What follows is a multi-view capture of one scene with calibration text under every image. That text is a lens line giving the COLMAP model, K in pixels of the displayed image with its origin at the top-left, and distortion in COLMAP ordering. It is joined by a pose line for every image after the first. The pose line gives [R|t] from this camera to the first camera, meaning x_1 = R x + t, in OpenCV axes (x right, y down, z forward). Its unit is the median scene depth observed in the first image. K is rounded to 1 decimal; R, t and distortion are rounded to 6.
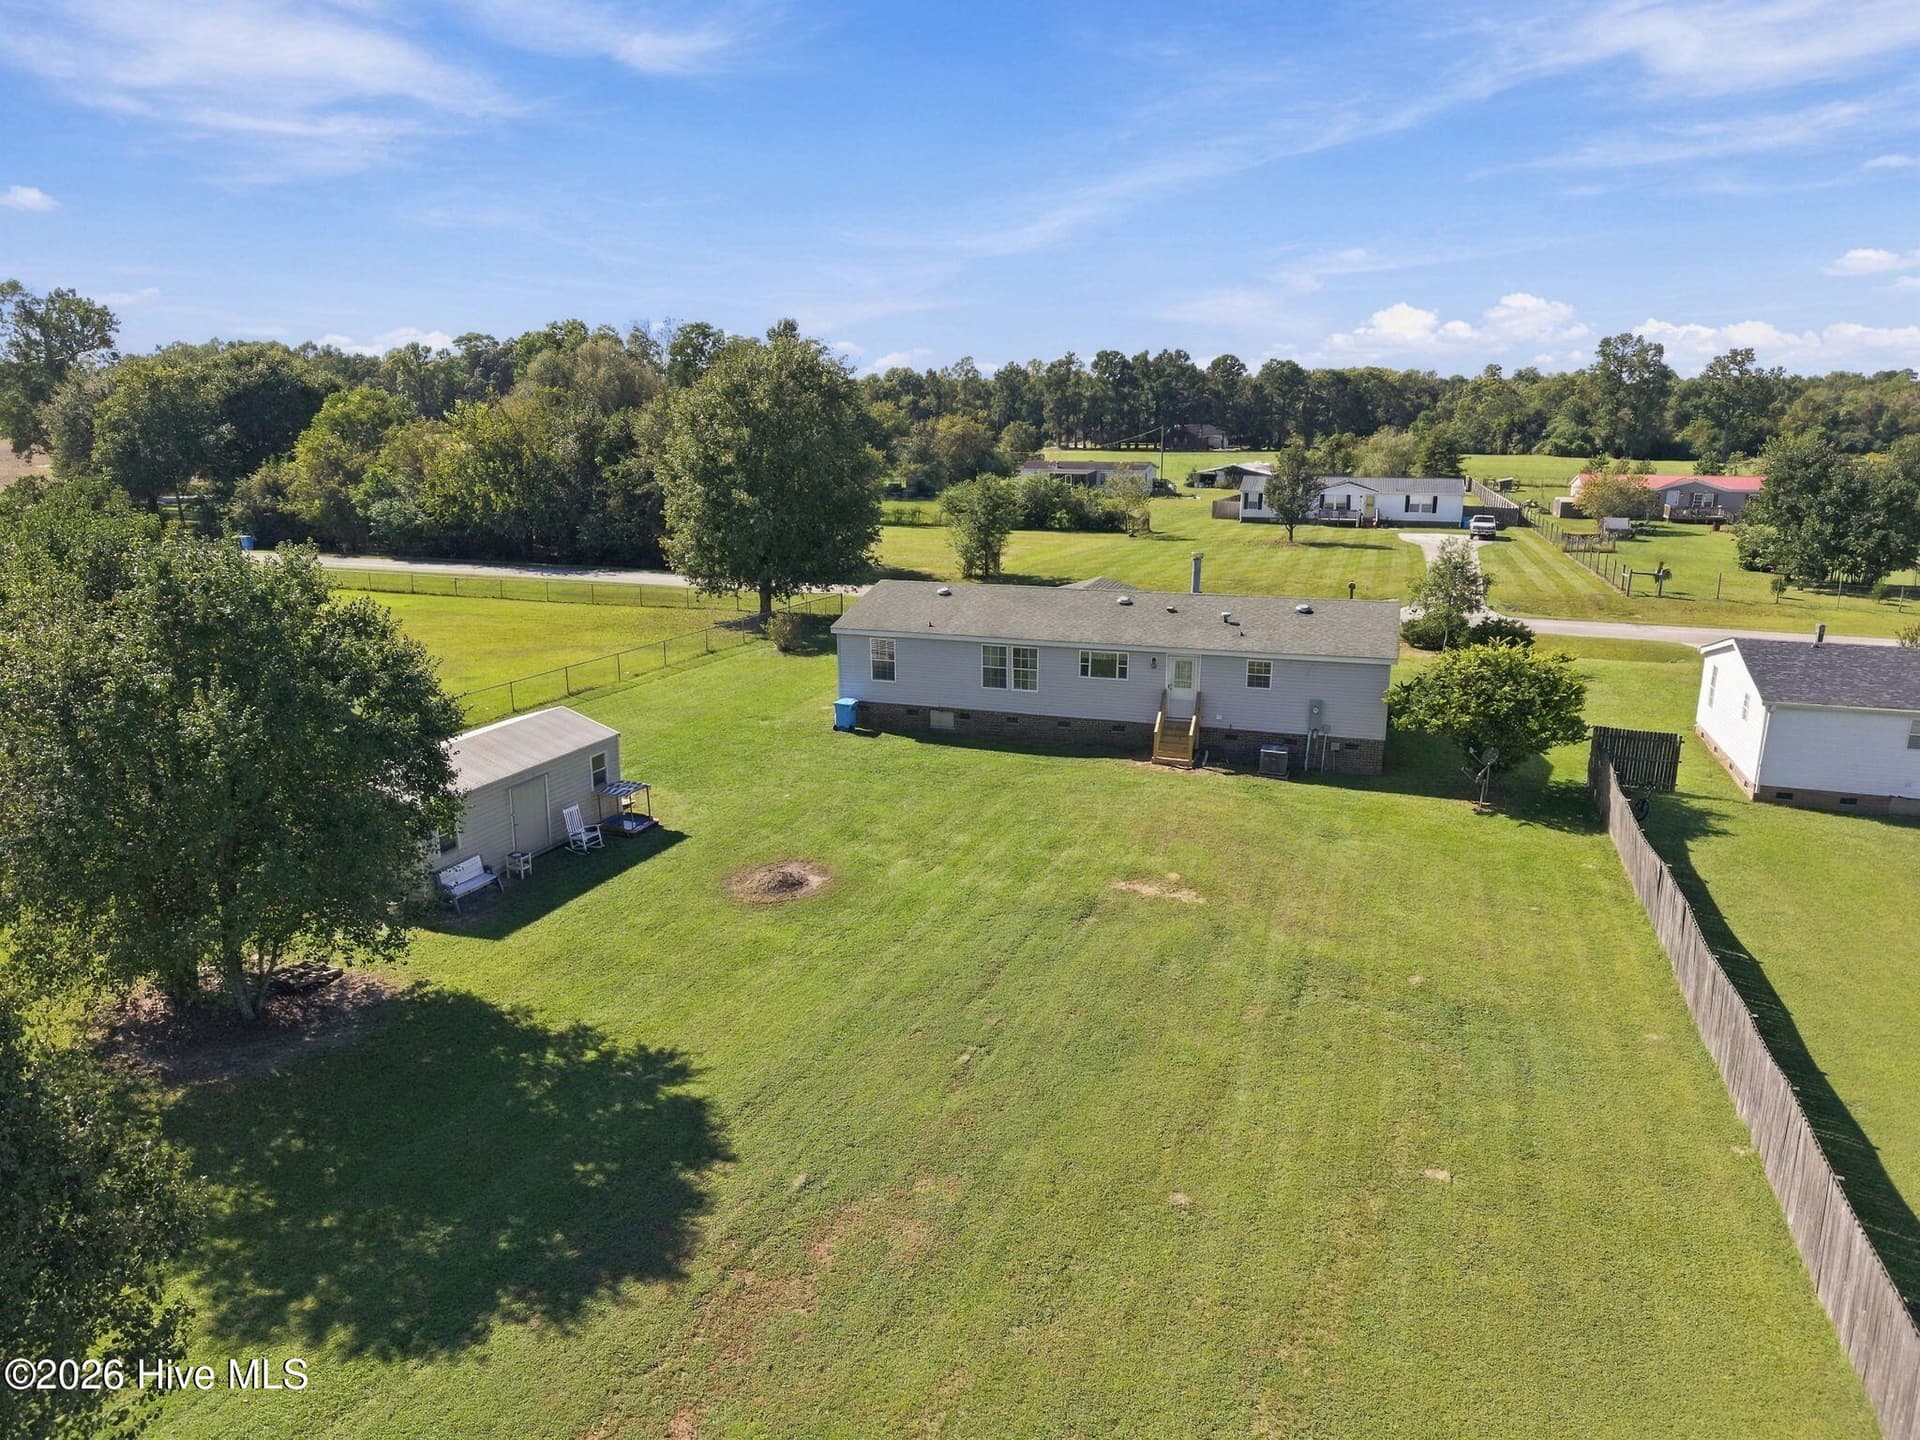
lens RADIAL K [[1352.9, 0, 960.4], [0, 1352.9, 672.5], [0, 0, 1]] dist [0.027649, -0.001990]
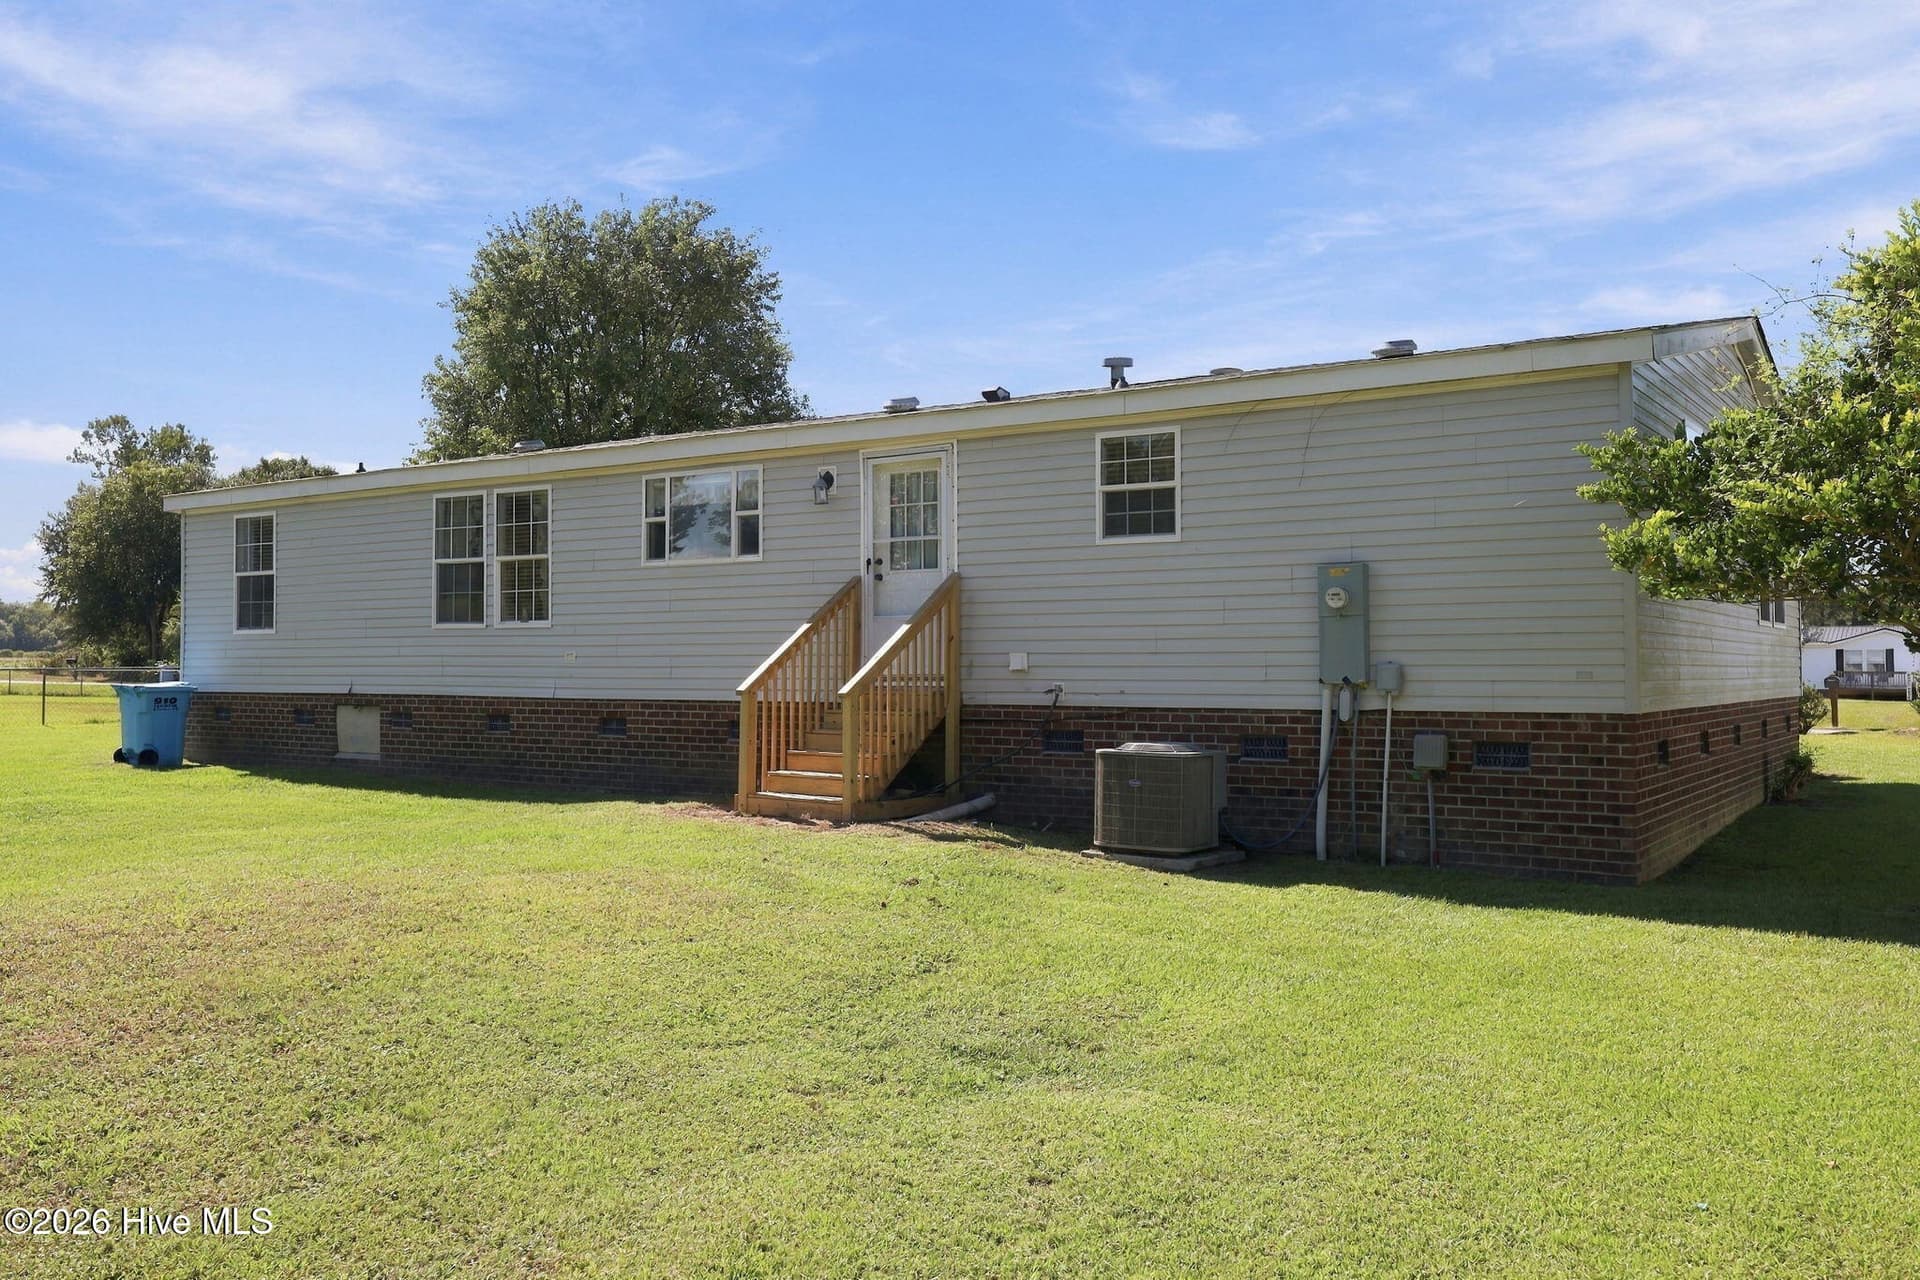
lens RADIAL K [[1591.1, 0, 962.4], [0, 1591.1, 536.6], [0, 0, 1]] dist [0.002347, 0.006284]
pose [[0.961270, -0.023842, -0.274576, 0.256185], [-0.052962, 0.961705, -0.268922, 0.090908], [0.270473, 0.273049, 0.923195, 0.665982]]
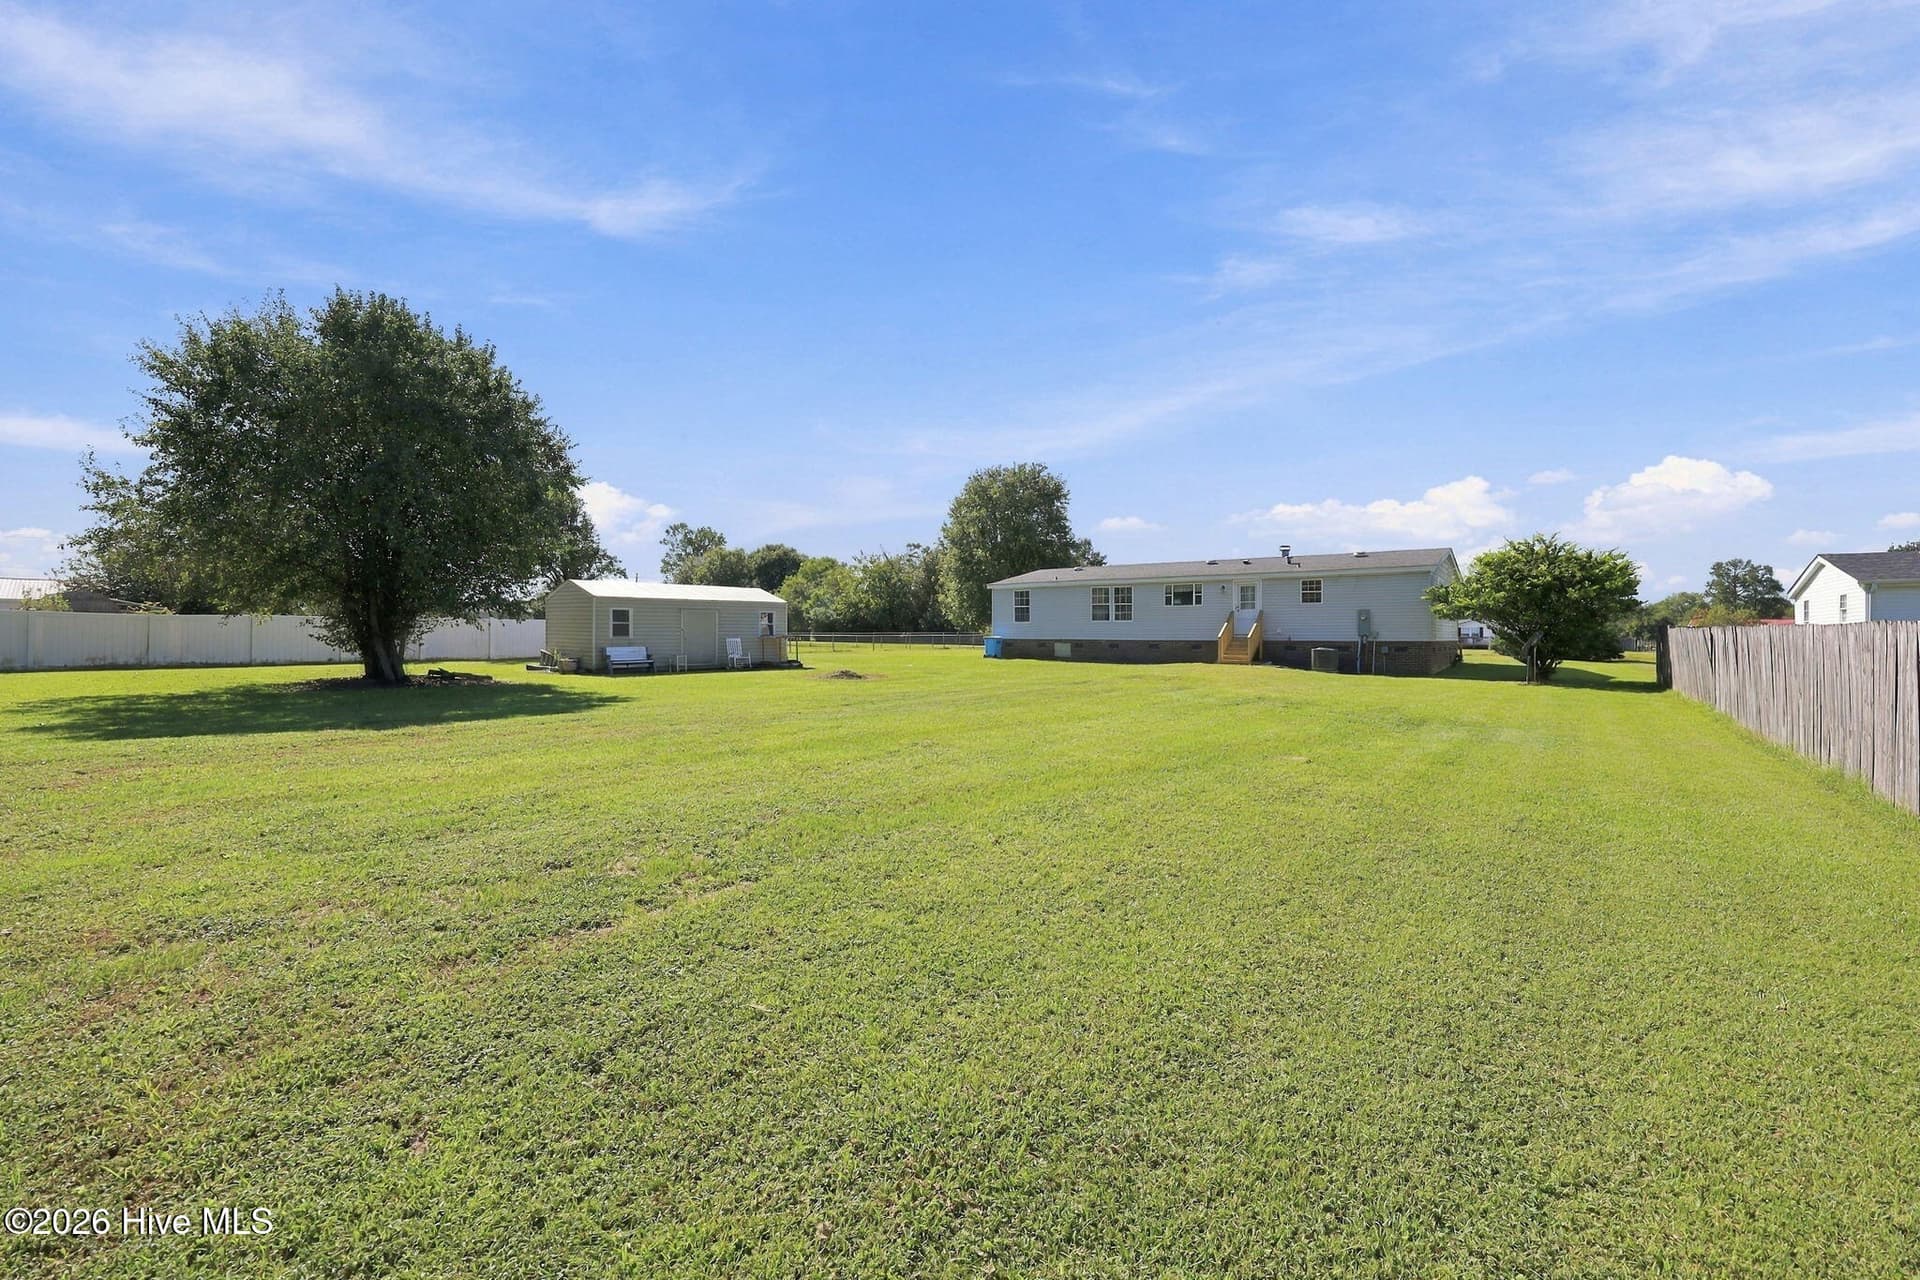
lens RADIAL K [[812.6, 0, 957.4], [0, 812.6, 634.9], [0, 0, 1]] dist [0.000648, 0.000687]
pose [[0.947179, 0.000986, -0.320703, 0.145912], [-0.064490, 0.980154, -0.187455, 0.180680], [0.314154, 0.198236, 0.928445, 0.237224]]
